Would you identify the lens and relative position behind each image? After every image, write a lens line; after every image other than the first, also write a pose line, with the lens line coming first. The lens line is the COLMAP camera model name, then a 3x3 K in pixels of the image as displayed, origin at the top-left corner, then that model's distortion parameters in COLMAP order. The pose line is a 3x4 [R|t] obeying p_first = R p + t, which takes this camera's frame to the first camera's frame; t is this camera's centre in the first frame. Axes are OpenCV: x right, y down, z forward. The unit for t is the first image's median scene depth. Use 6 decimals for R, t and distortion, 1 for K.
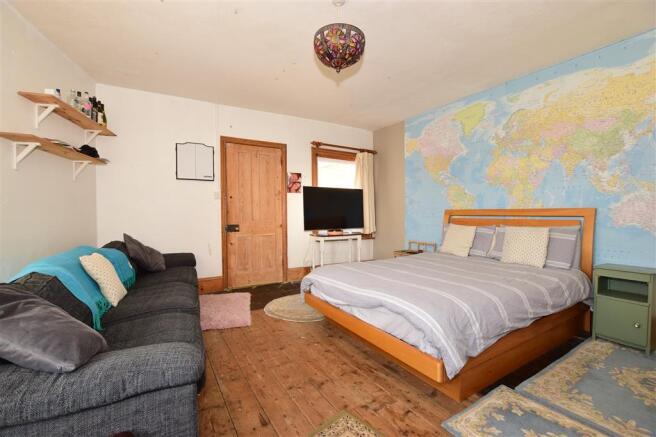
lens RADIAL K [[287.5, 0, 328.5], [0, 287.5, 219.5], [0, 0, 1]] dist [-0.020393, -0.000338]
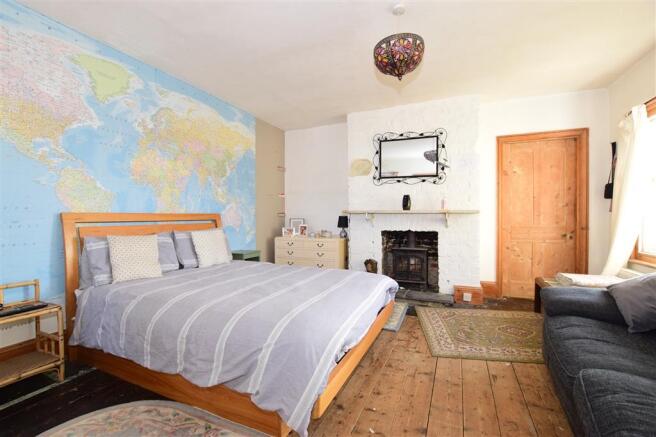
lens RADIAL K [[287.5, 0, 328.9], [0, 287.5, 218.2], [0, 0, 1]] dist [-0.020393, -0.000338]
pose [[-0.566832, -0.002593, 0.823829, -0.427214], [0.023846, 0.999524, 0.019553, -0.028252], [-0.823488, 0.030728, -0.566501, 1.151723]]
